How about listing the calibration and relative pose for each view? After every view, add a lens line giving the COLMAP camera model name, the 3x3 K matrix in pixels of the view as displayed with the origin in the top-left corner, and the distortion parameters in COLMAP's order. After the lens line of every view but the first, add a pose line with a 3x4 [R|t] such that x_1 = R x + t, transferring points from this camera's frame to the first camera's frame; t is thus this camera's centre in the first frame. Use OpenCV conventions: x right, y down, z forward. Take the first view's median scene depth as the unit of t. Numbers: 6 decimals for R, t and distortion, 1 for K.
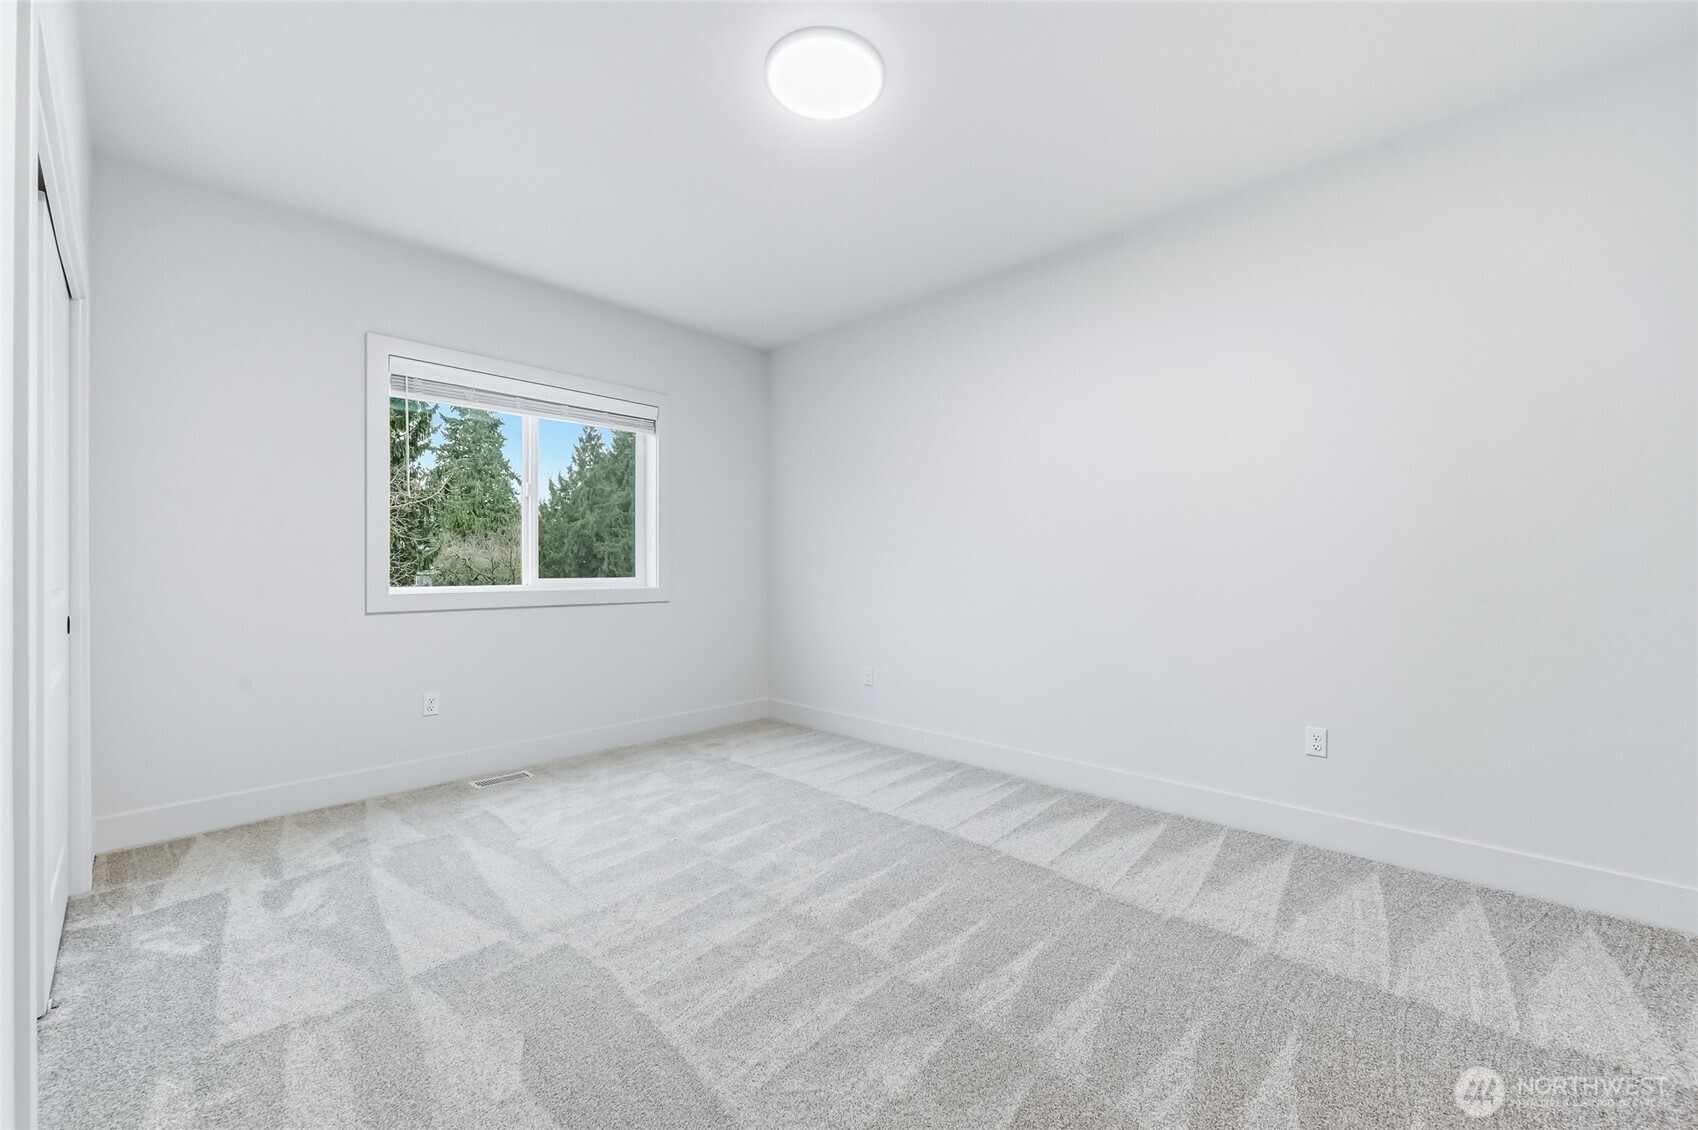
lens RADIAL K [[680.2, 0, 849.0], [0, 680.2, 565.0], [0, 0, 1]] dist [0.009269, 0.000080]
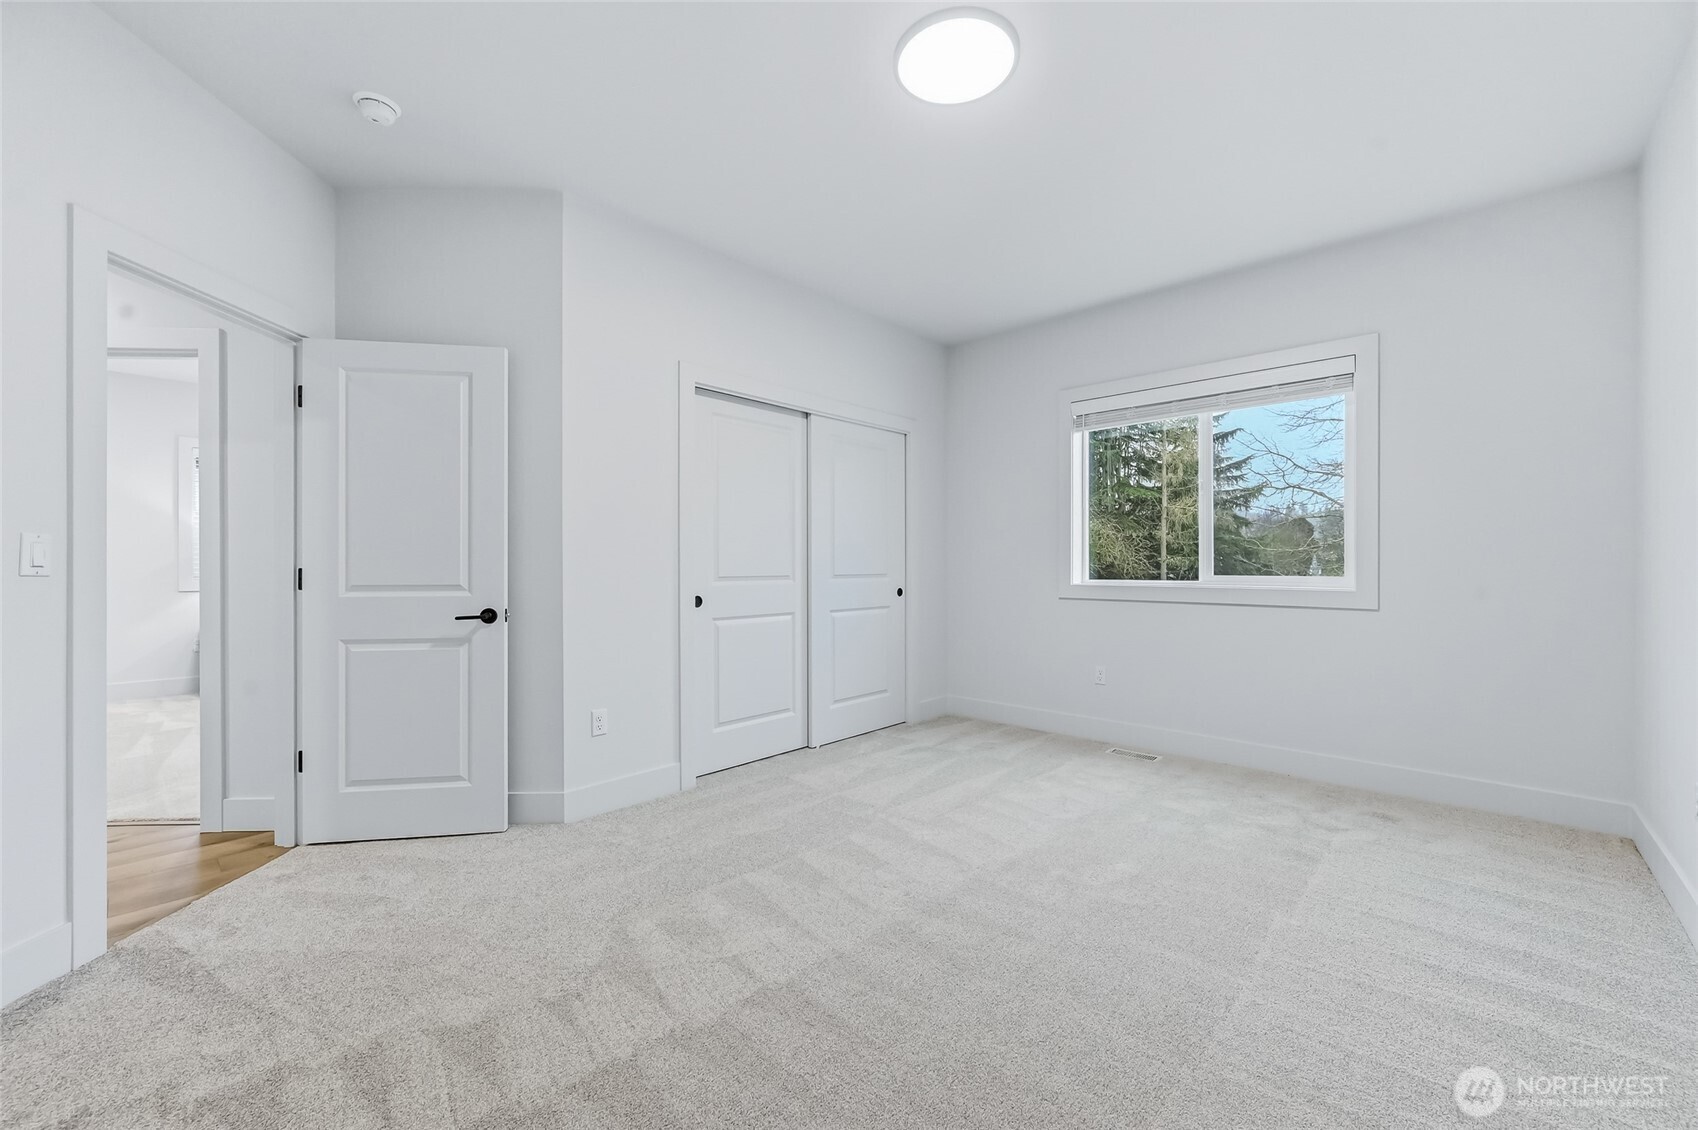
lens RADIAL K [[680.2, 0, 849.0], [0, 680.2, 565.0], [0, 0, 1]] dist [0.009269, 0.000080]
pose [[0.026485, 0.005550, -0.999634, 0.580582], [0.004412, 0.999974, 0.005668, -0.003155], [0.999639, -0.004560, 0.026459, 0.504617]]
